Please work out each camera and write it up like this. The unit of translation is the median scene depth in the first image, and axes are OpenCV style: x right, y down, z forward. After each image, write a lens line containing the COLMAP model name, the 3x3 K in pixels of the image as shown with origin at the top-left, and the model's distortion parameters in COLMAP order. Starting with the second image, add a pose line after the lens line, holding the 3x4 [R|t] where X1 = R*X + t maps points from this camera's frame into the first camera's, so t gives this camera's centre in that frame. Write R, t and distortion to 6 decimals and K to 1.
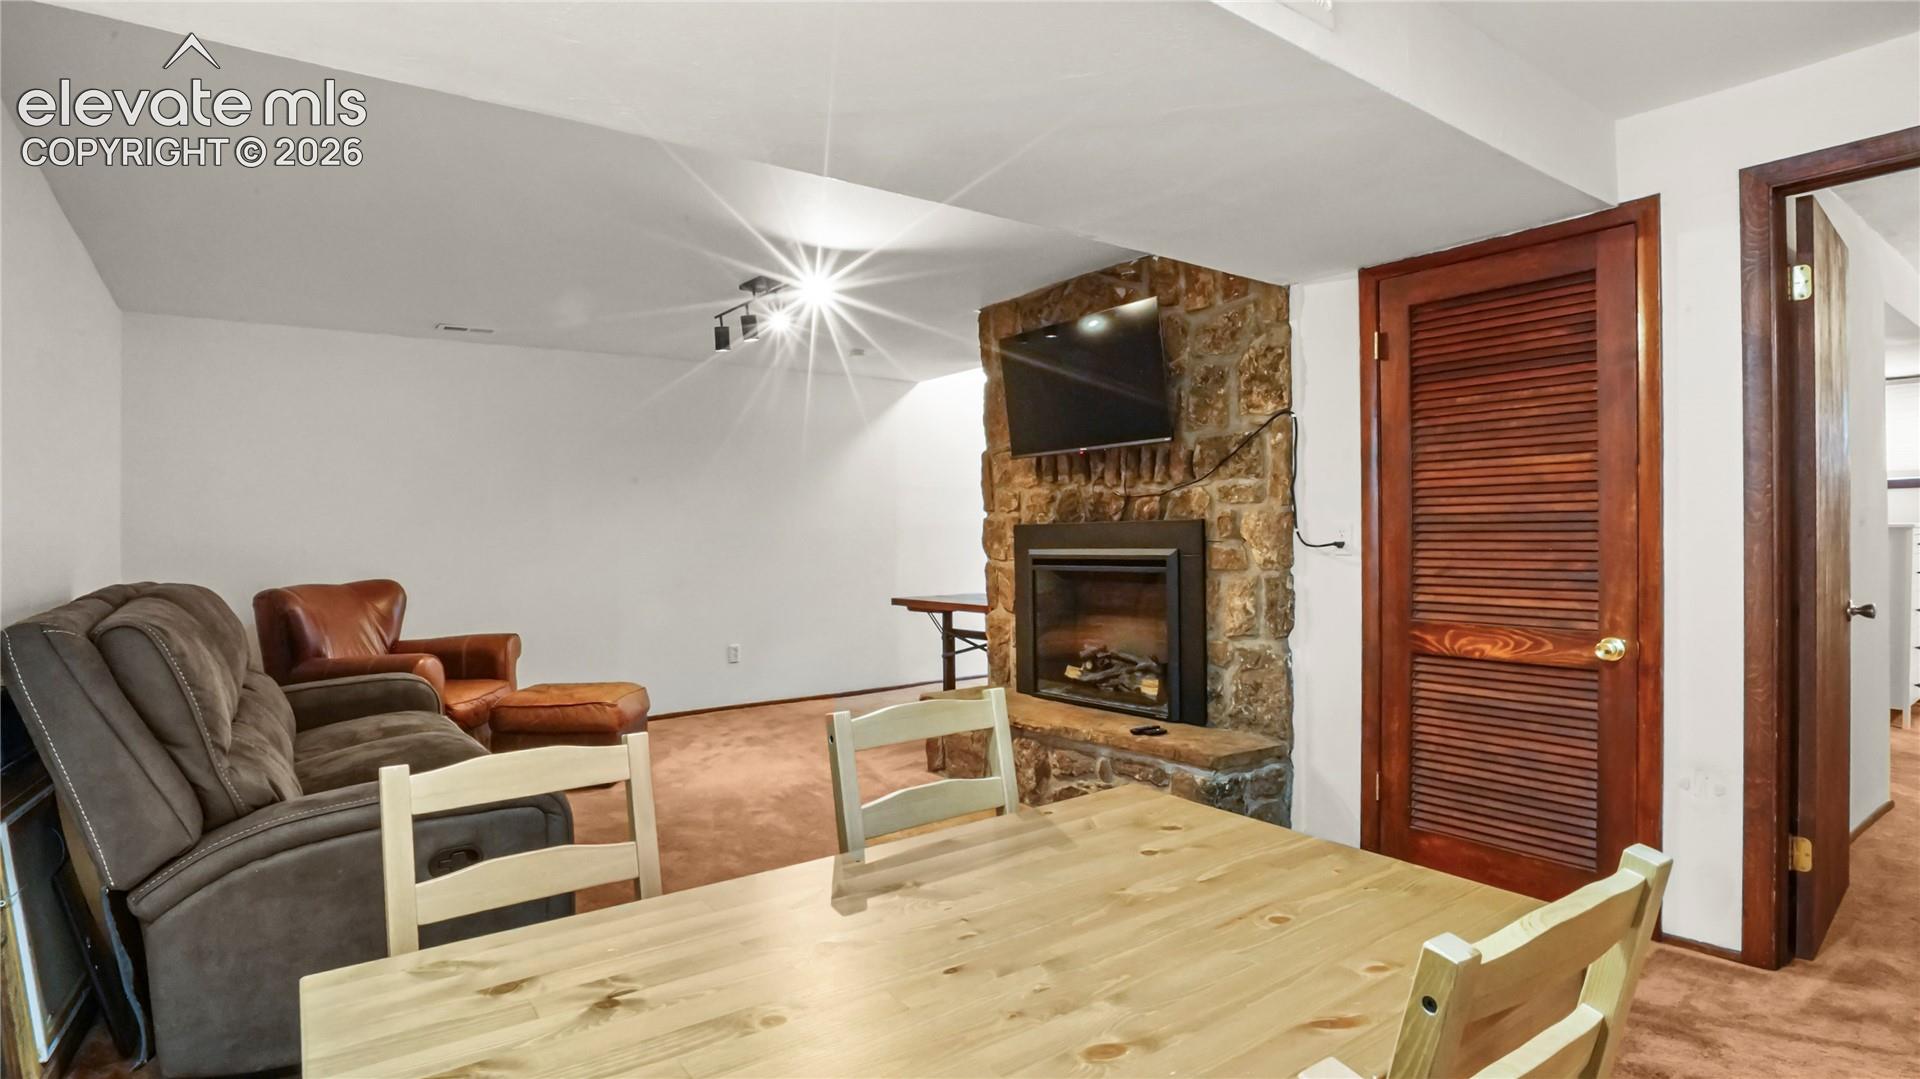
lens RADIAL K [[909.7, 0, 941.4], [0, 909.7, 523.4], [0, 0, 1]] dist [-0.036127, 0.006059]
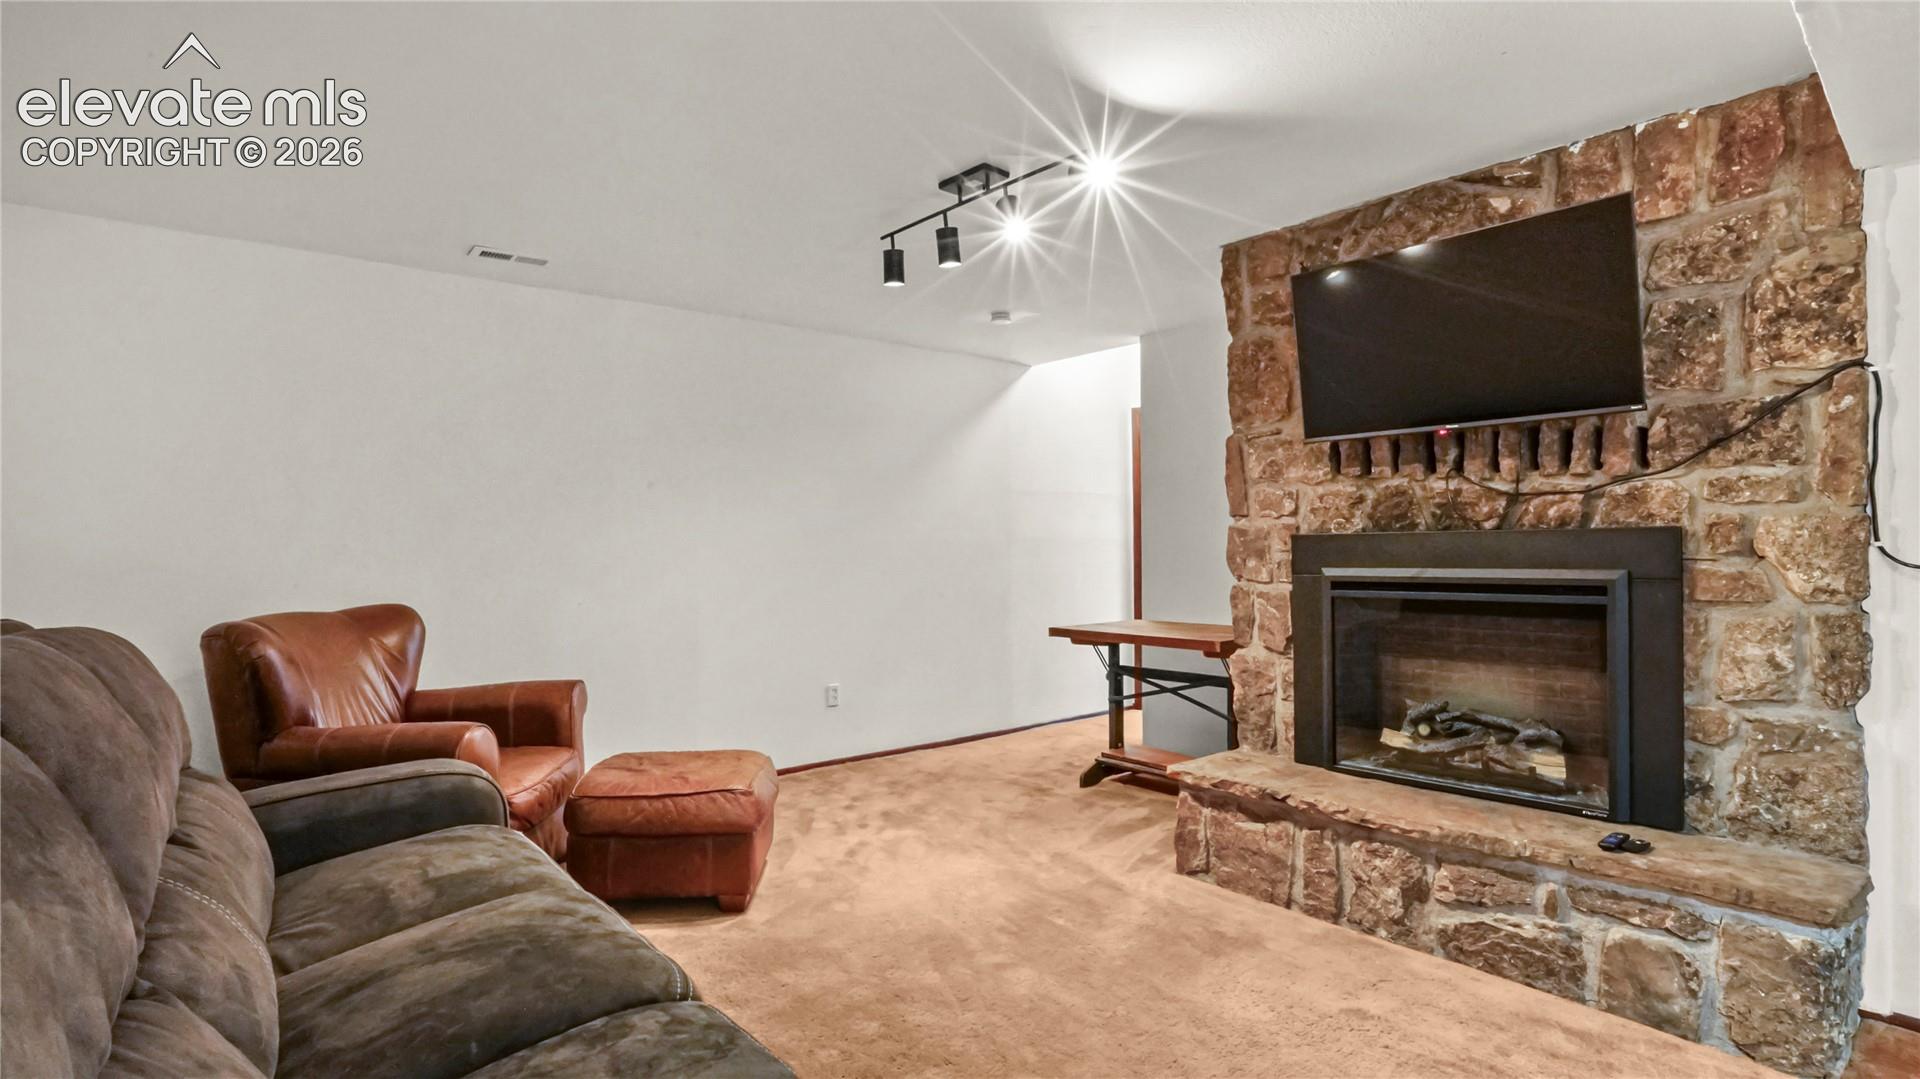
lens RADIAL K [[909.7, 0, 977.9], [0, 909.7, 552.8], [0, 0, 1]] dist [-0.036127, 0.006059]
pose [[0.998470, 0.007361, 0.054808, -0.248899], [-0.008270, 0.999831, 0.016389, 0.007581], [-0.054678, -0.016817, 0.998362, 0.334548]]
